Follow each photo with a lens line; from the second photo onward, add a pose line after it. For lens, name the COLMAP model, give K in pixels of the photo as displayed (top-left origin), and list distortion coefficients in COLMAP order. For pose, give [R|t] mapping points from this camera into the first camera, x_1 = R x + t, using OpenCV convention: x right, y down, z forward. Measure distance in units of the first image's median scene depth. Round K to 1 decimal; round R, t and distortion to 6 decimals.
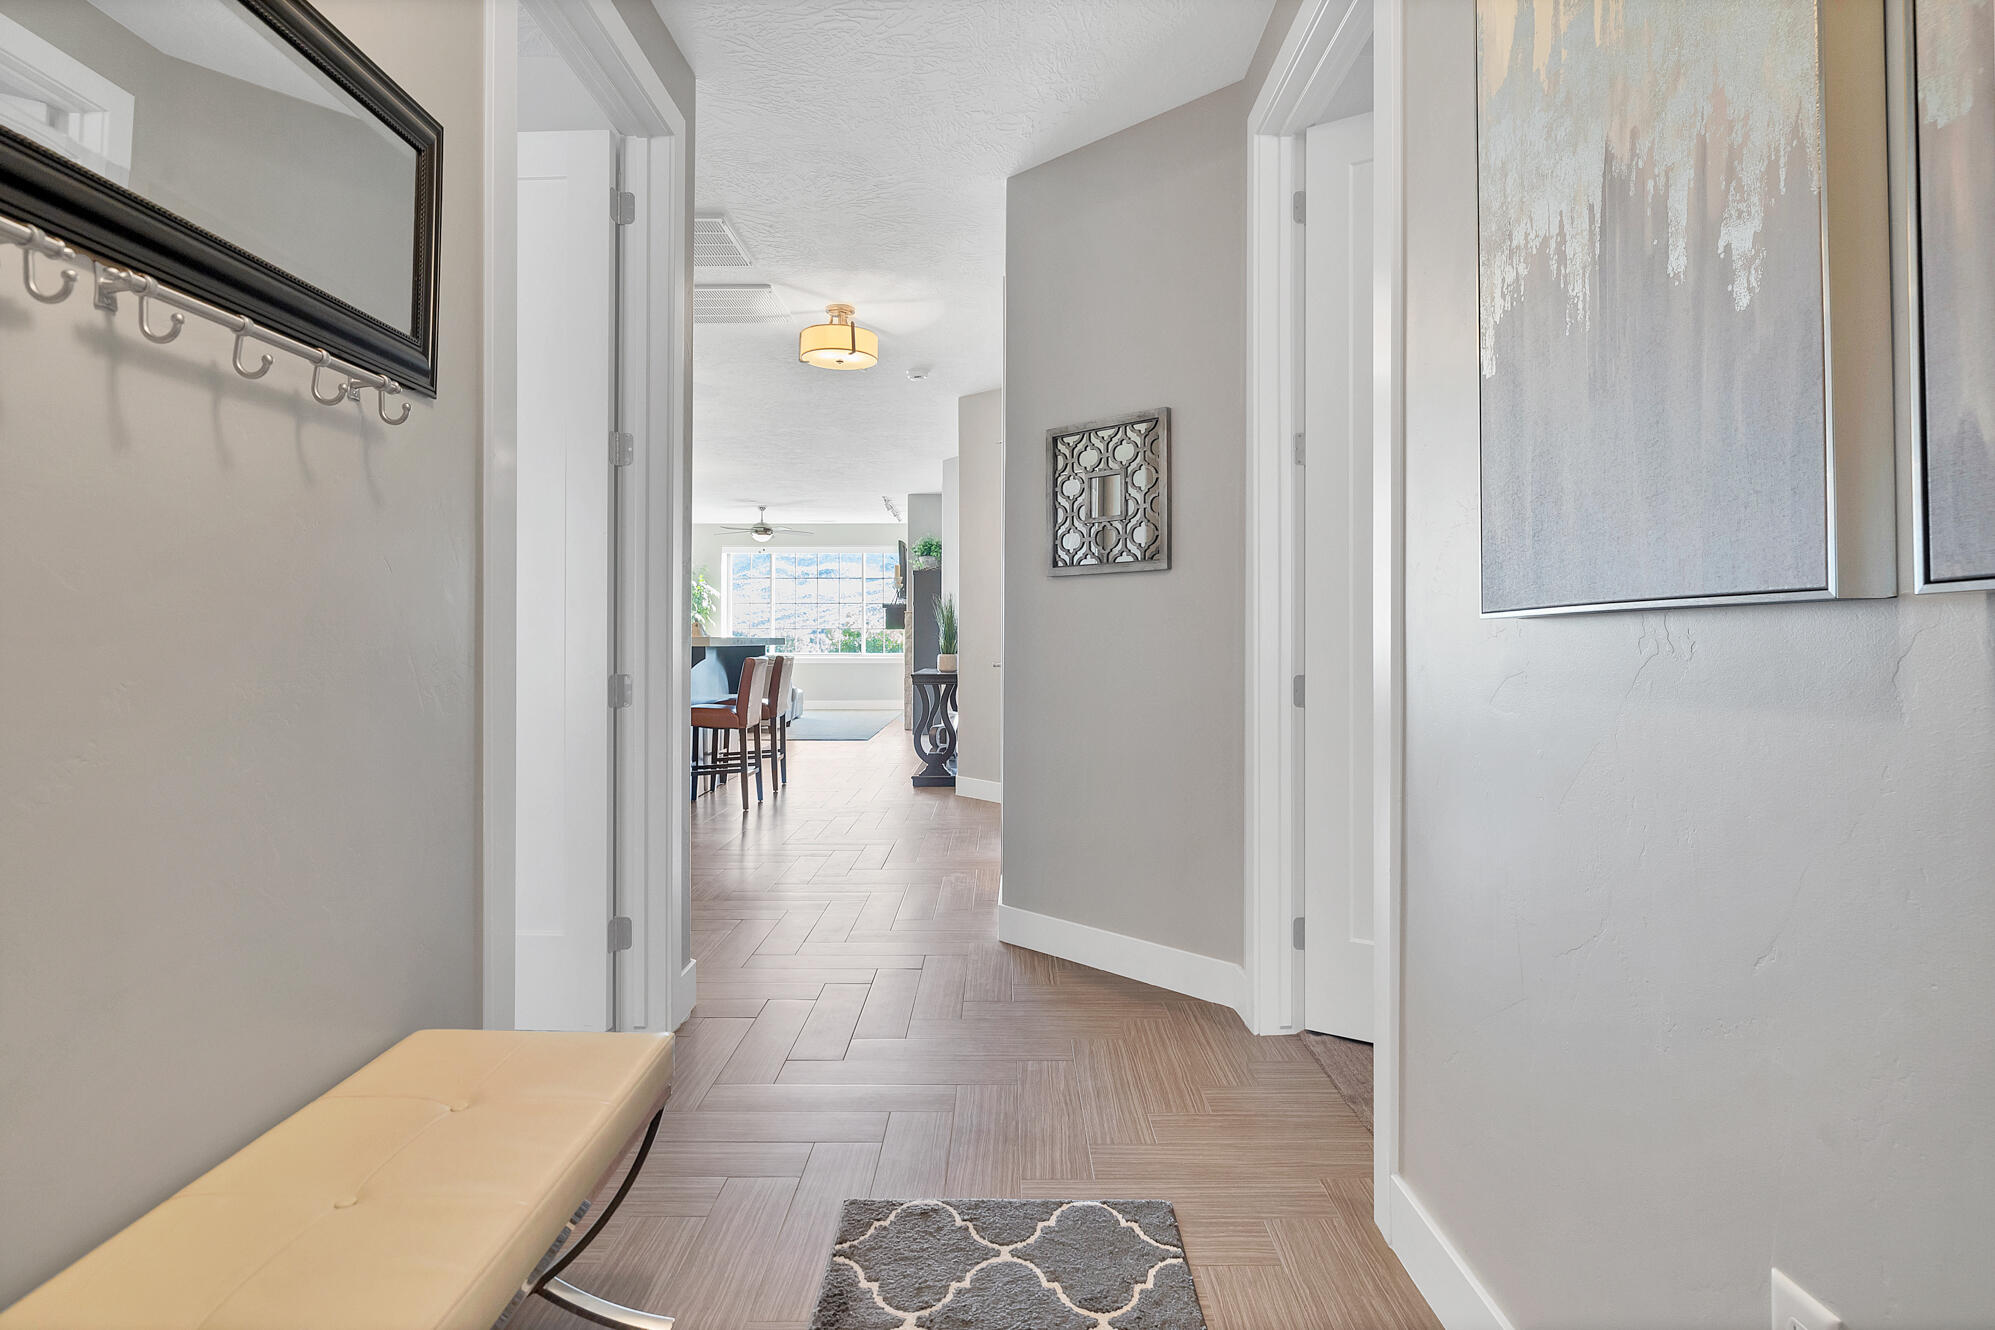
lens RADIAL K [[1057.0, 0, 993.3], [0, 1057.0, 636.0], [0, 0, 1]] dist [0.001633, -0.000147]
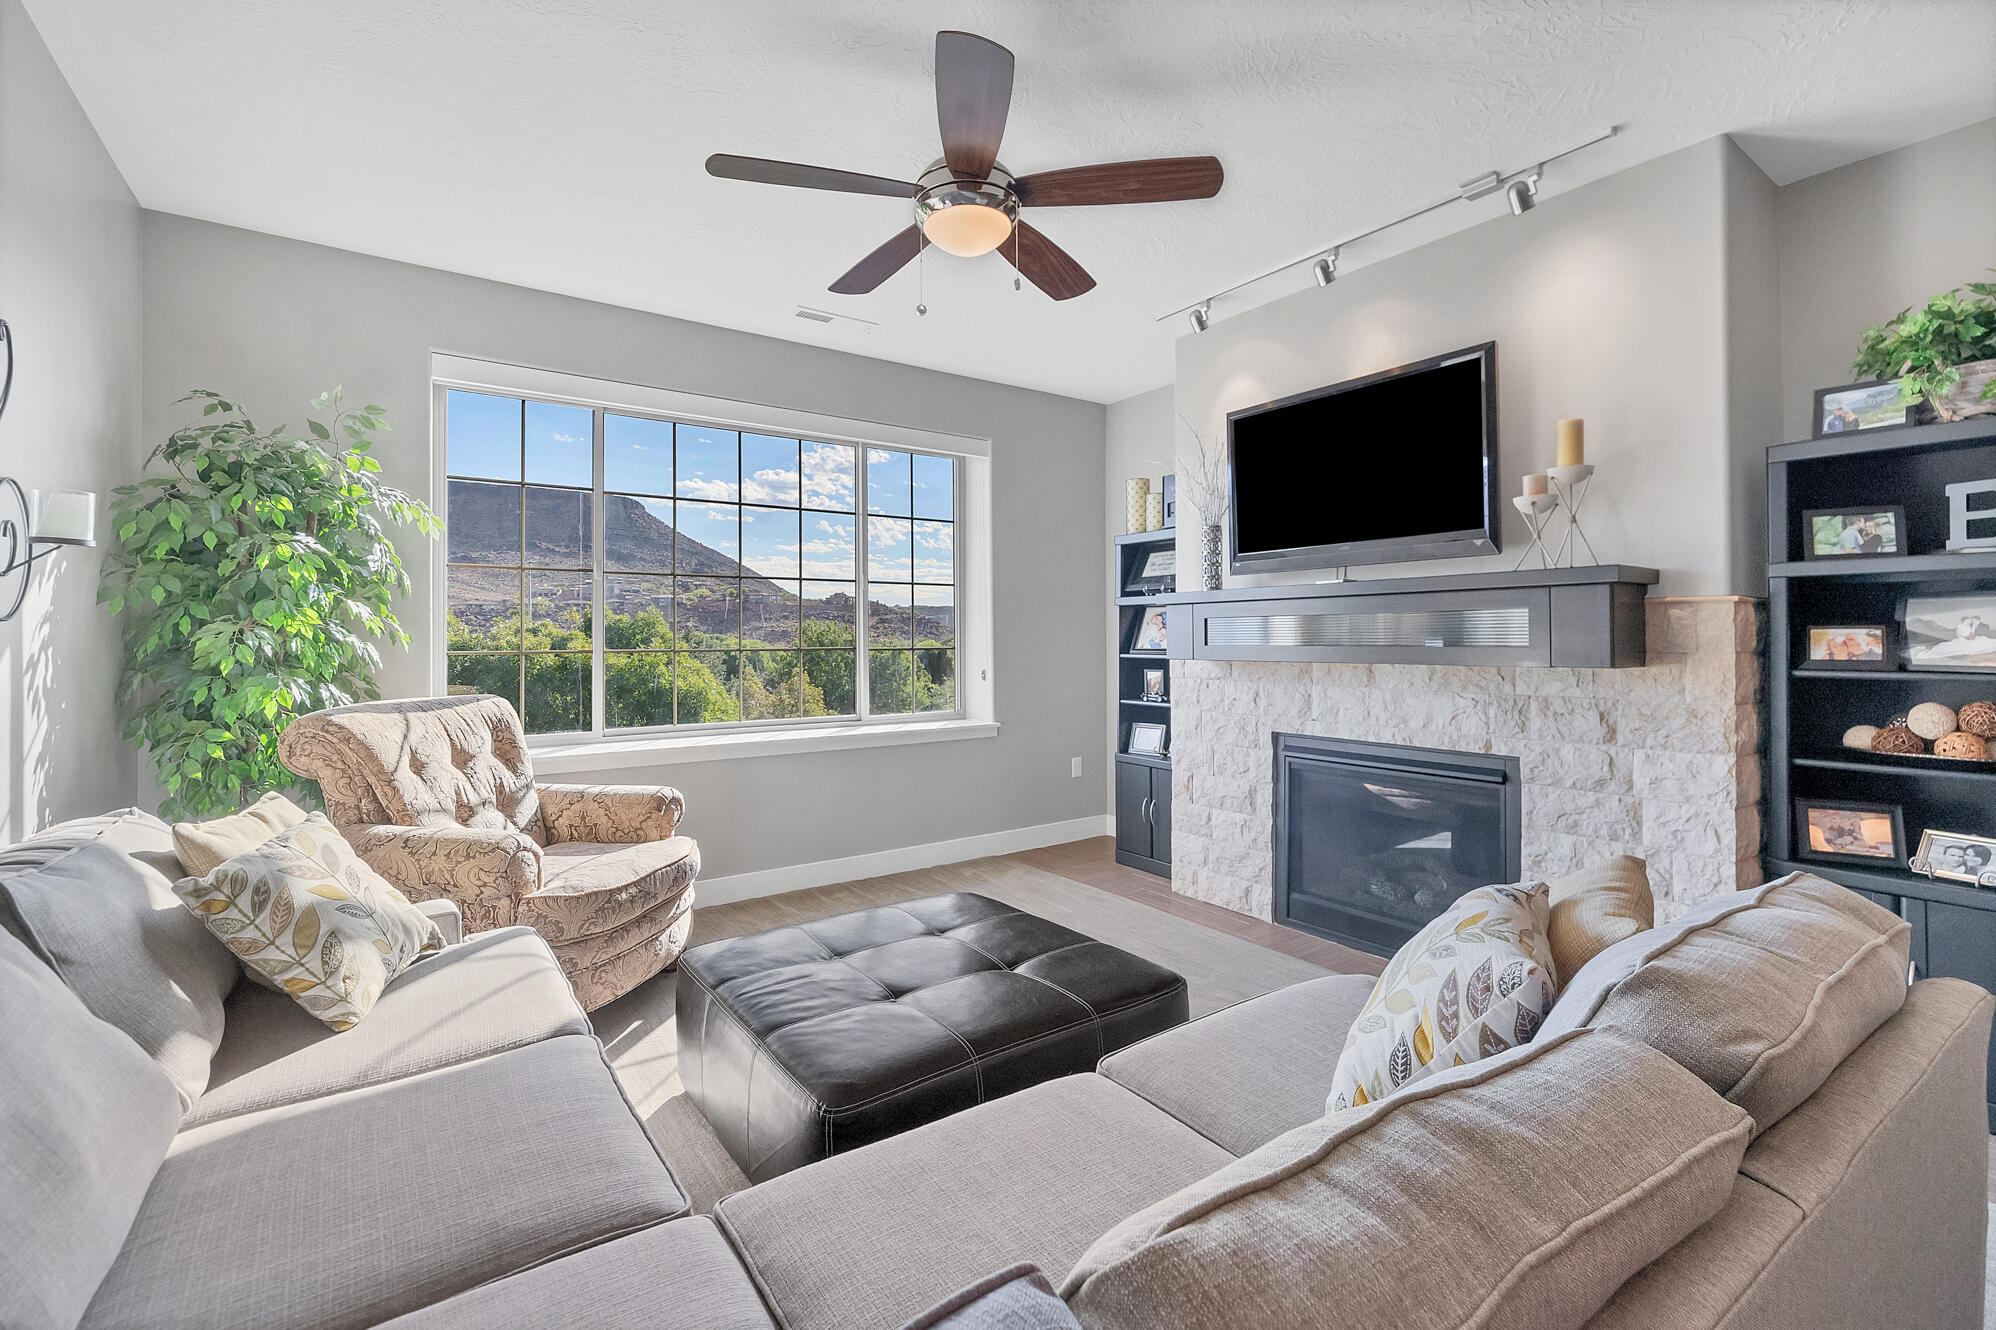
lens RADIAL K [[868.6, 0, 1001.7], [0, 868.6, 633.3], [0, 0, 1]] dist [-0.000399, -0.000101]
pose [[0.810268, 0.001805, 0.586057, -0.272039], [0.002243, 0.999978, -0.006180, -0.011058], [-0.586055, 0.006322, 0.810246, 0.742619]]
